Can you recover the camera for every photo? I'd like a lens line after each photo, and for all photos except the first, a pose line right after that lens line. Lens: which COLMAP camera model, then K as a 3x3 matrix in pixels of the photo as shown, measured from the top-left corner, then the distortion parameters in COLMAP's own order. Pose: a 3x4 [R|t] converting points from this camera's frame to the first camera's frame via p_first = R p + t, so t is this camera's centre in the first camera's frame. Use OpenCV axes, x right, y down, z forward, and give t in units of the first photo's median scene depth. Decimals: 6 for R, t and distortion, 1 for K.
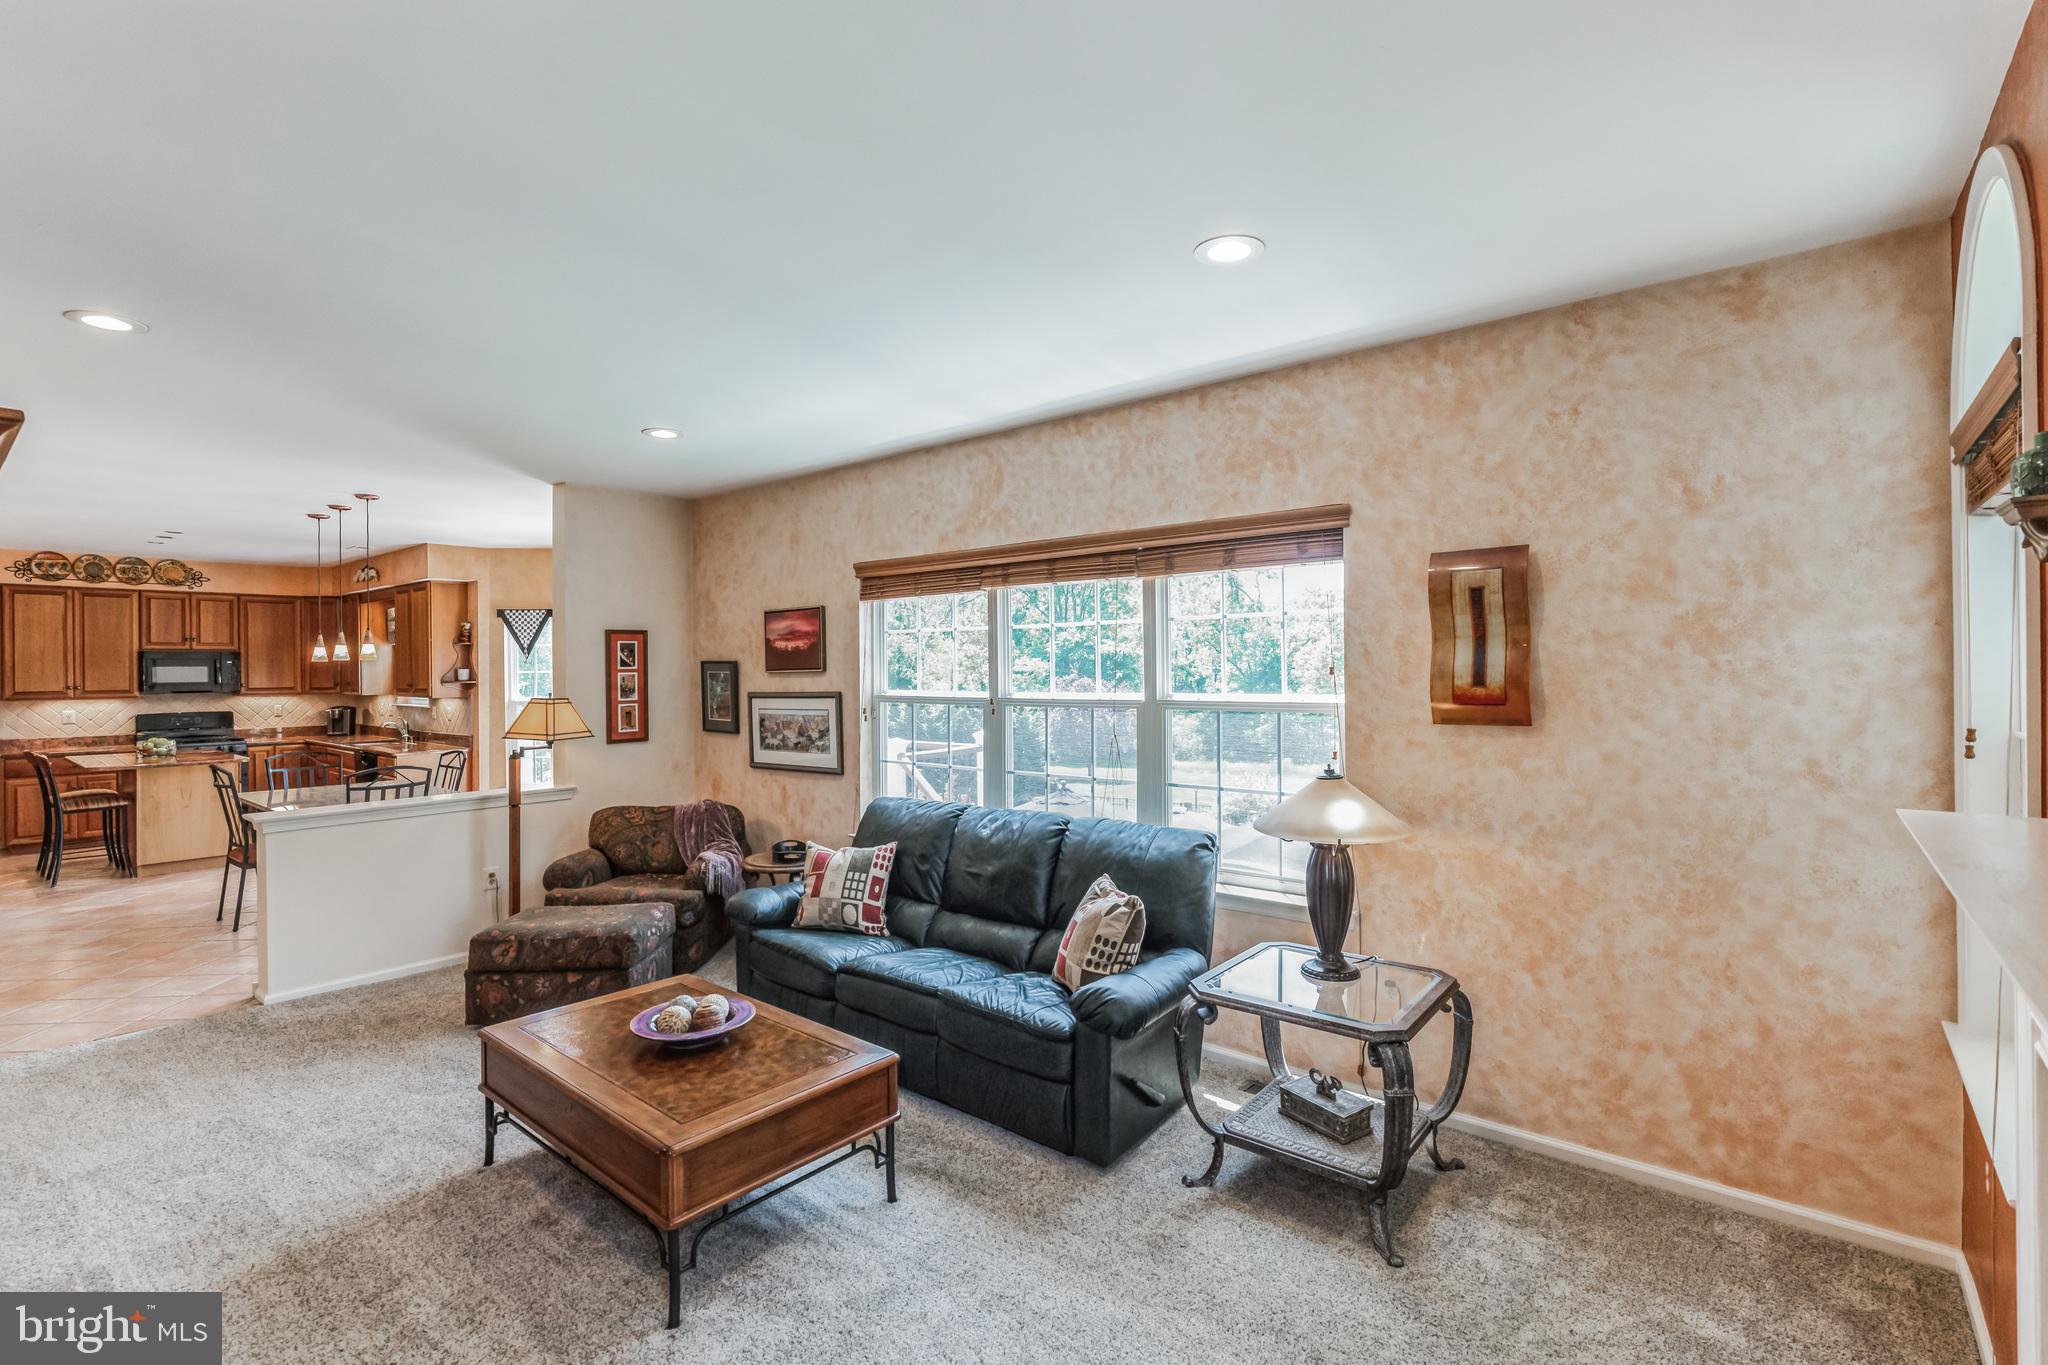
lens RADIAL K [[949.9, 0, 1012.5], [0, 949.9, 670.5], [0, 0, 1]] dist [0.000027, 0.001251]
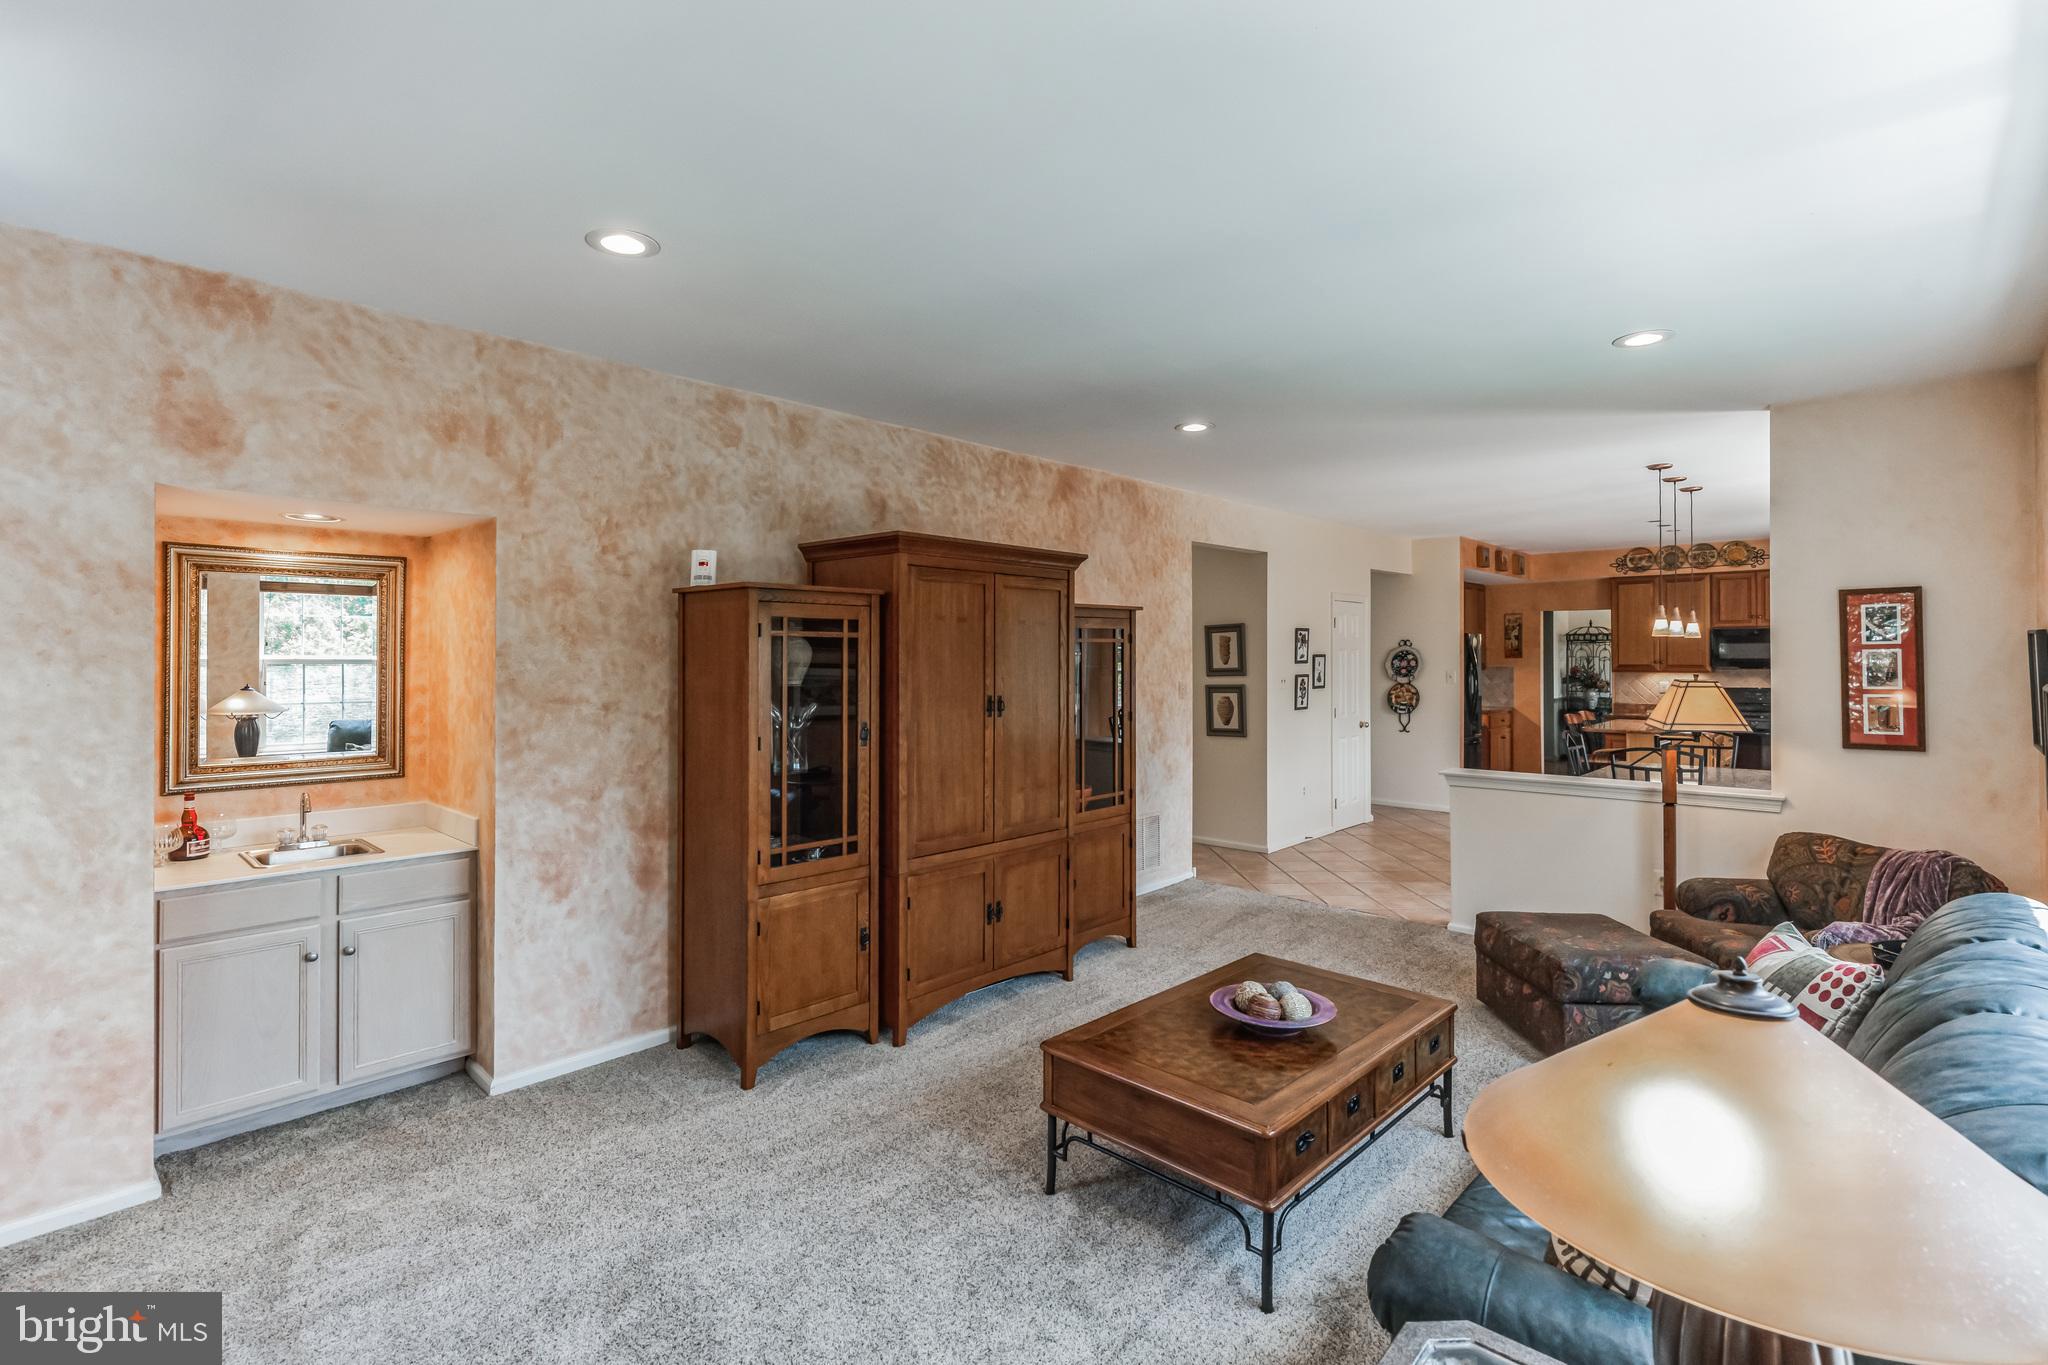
lens RADIAL K [[949.9, 0, 999.8], [0, 949.9, 646.5], [0, 0, 1]] dist [0.000027, 0.001251]
pose [[-0.073263, -0.001371, -0.997312, 0.231708], [0.000734, 0.999999, -0.001429, 0.000493], [0.997312, -0.000836, -0.073262, 0.281869]]
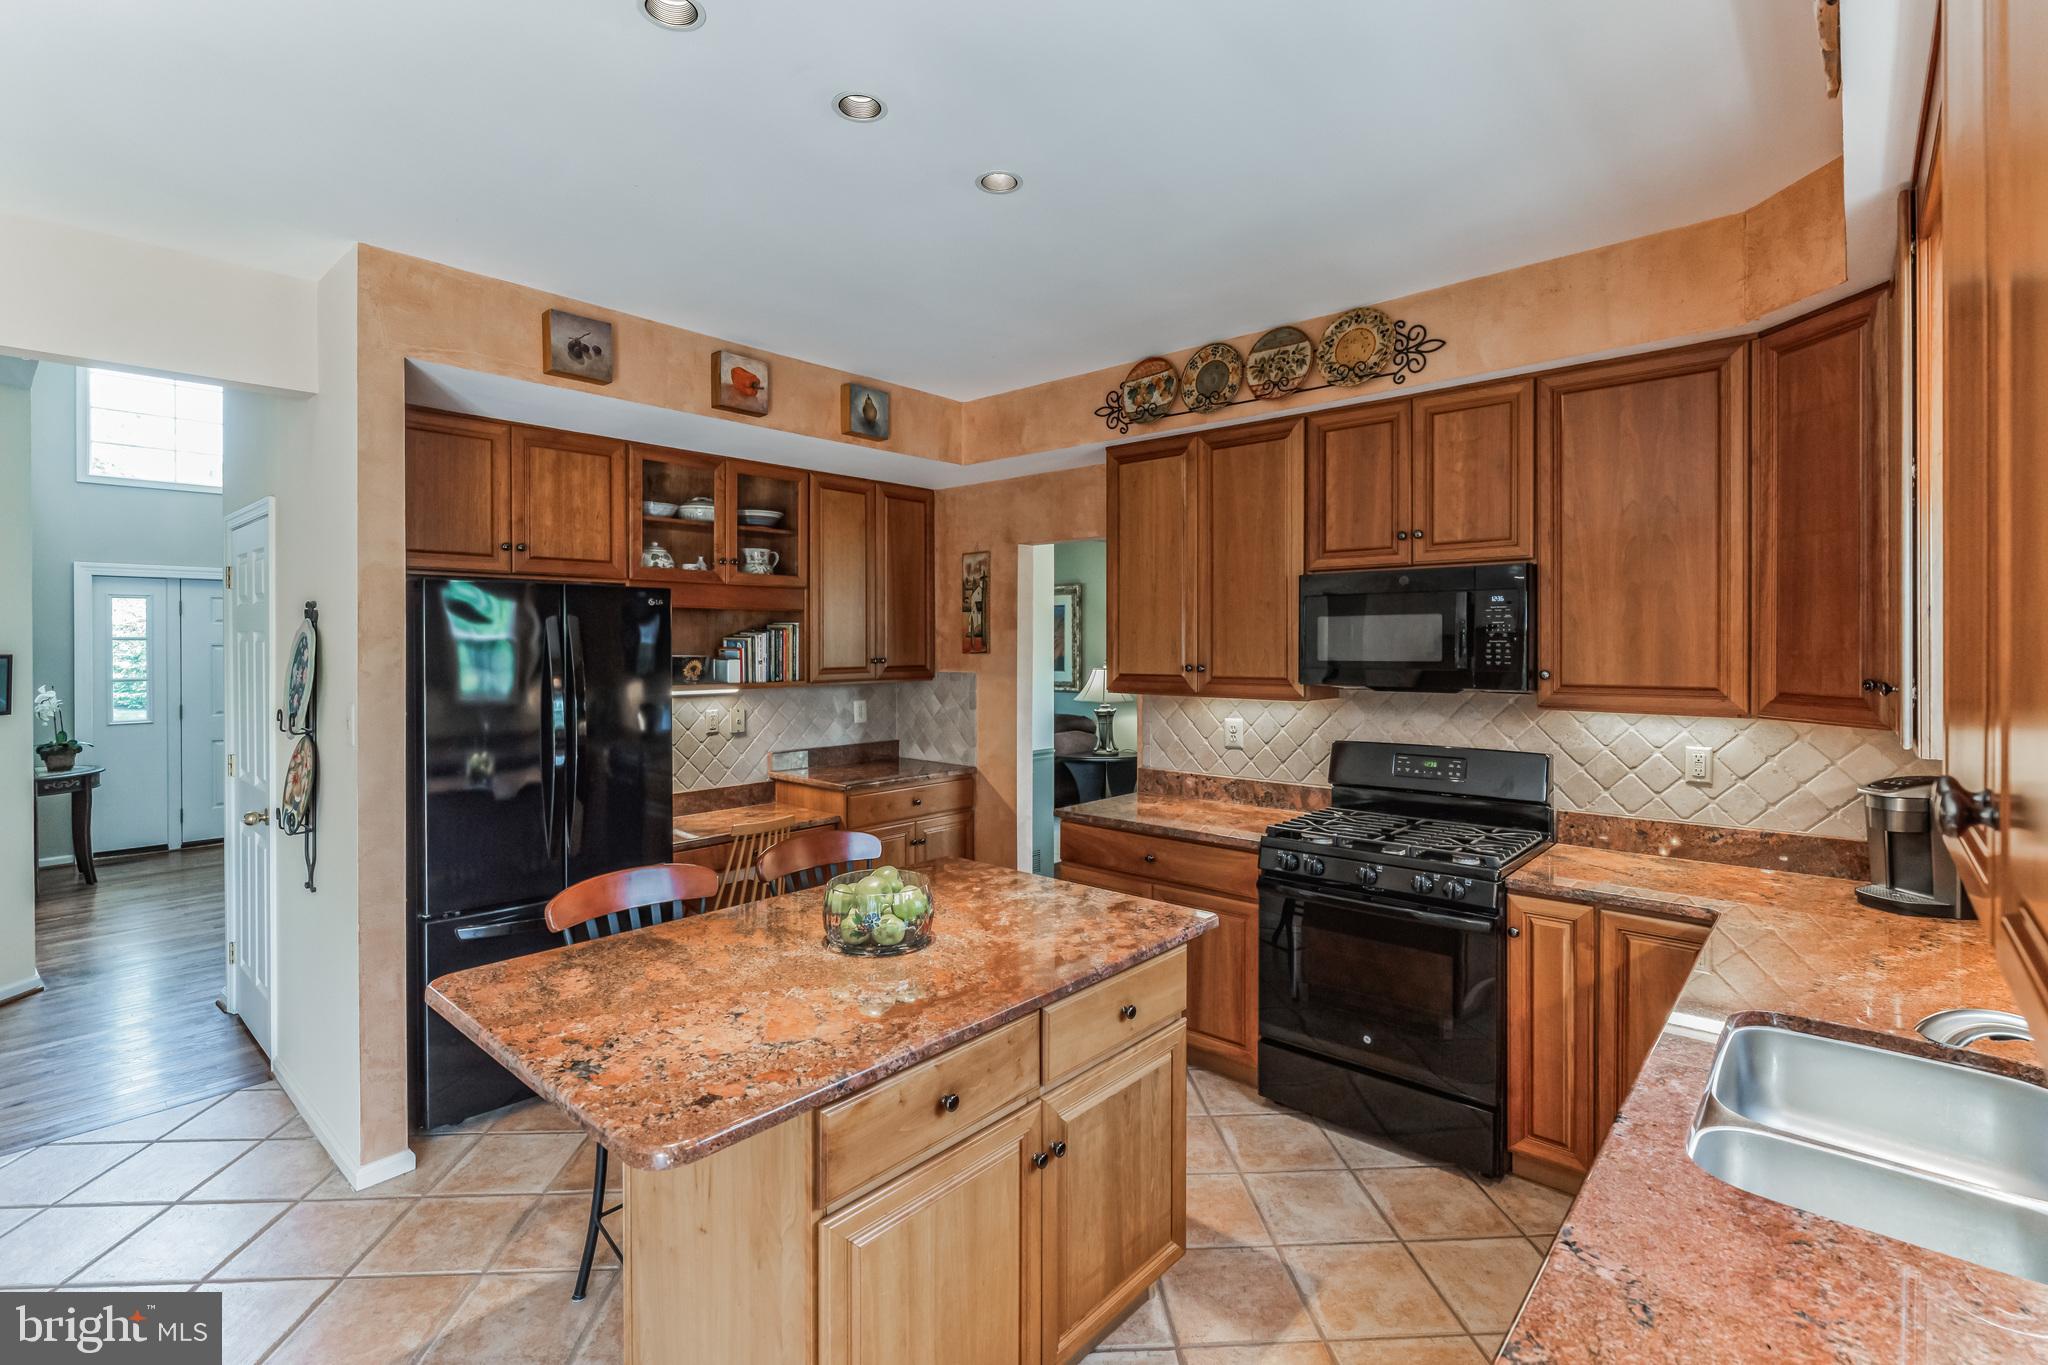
lens RADIAL K [[949.9, 0, 988.3], [0, 949.9, 636.8], [0, 0, 1]] dist [0.000027, 0.001251]
pose [[-0.033029, 0.008208, -0.999421, -0.559047], [0.004145, 0.999959, 0.008075, 0.000226], [0.999446, -0.003876, -0.033061, 0.923581]]
